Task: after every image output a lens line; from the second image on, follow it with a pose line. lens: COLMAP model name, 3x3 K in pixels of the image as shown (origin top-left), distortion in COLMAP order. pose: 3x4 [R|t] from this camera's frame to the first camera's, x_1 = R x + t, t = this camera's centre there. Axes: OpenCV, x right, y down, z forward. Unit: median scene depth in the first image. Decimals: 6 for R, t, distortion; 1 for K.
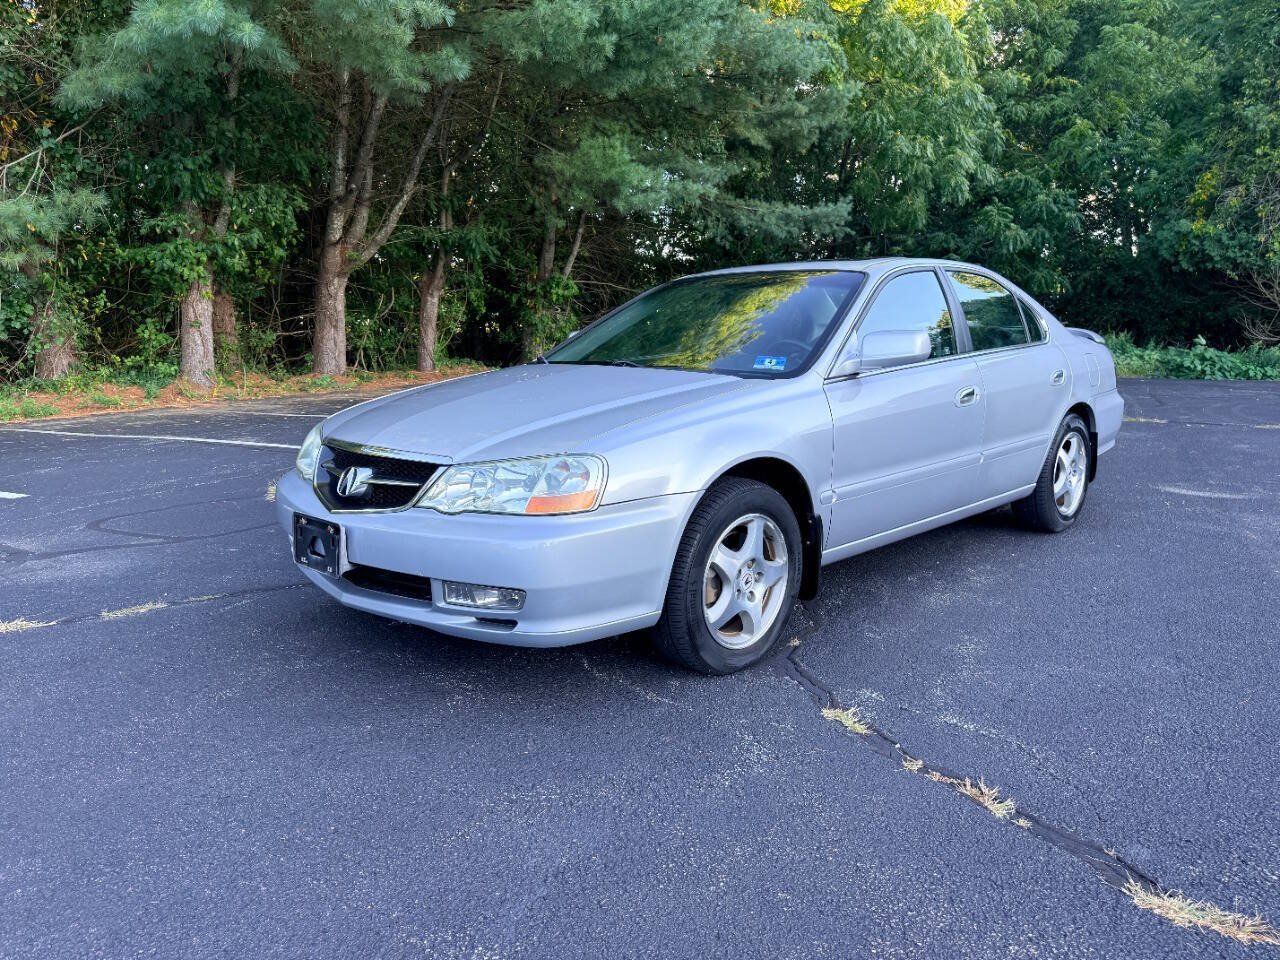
lens RADIAL K [[956.5, 0, 640.0], [0, 956.5, 480.0], [0, 0, 1]] dist [-0.023629, 0.017142]
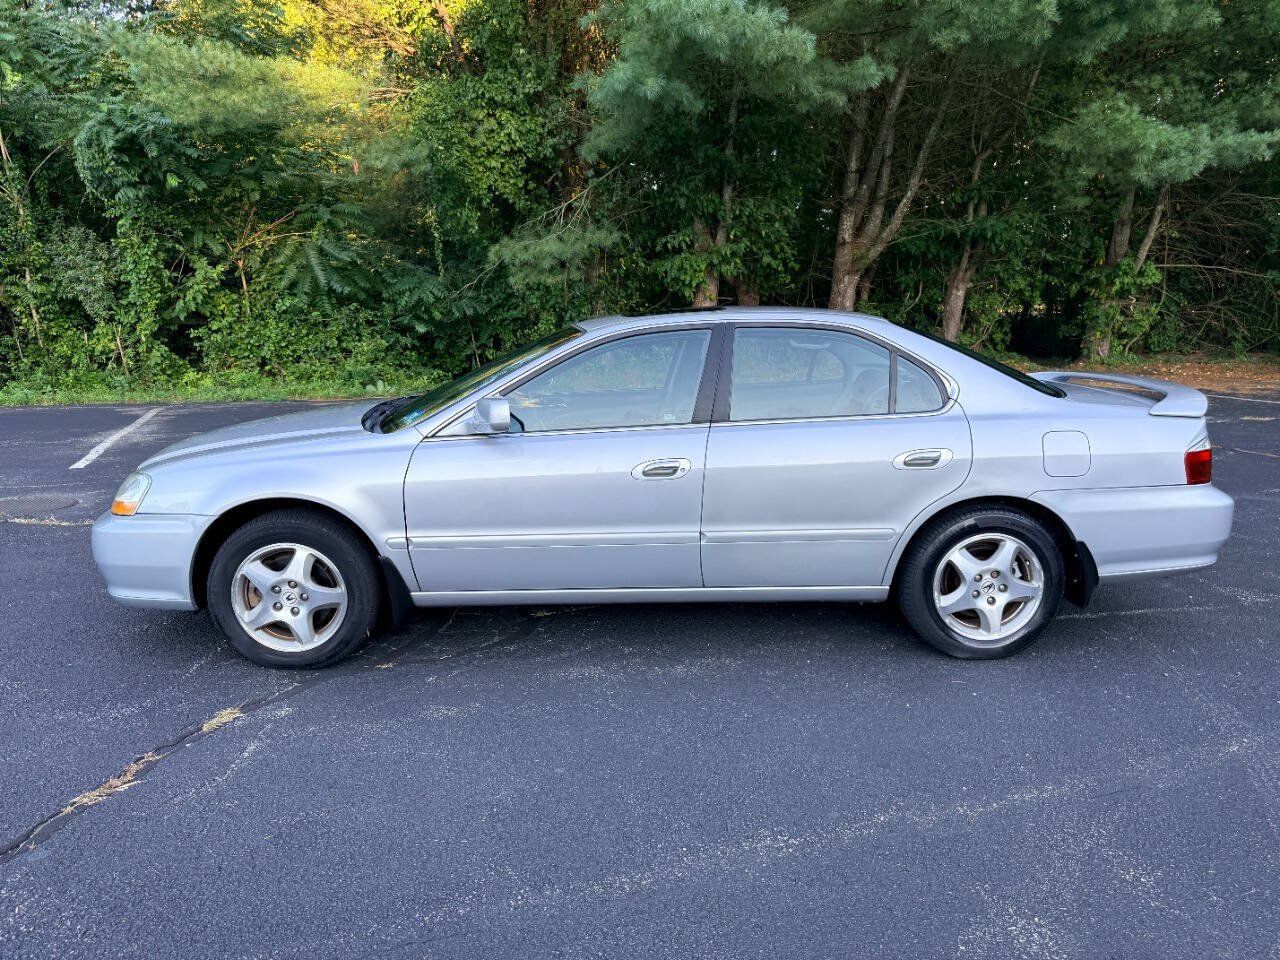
lens RADIAL K [[938.8, 0, 640.0], [0, 938.8, 480.0], [0, 0, 1]] dist [-0.005475, 0.001578]
pose [[0.695373, 0.134198, -0.706008, 1.153404], [-0.110381, 0.990697, 0.079593, -0.173325], [0.710122, 0.022583, 0.703717, 0.424653]]
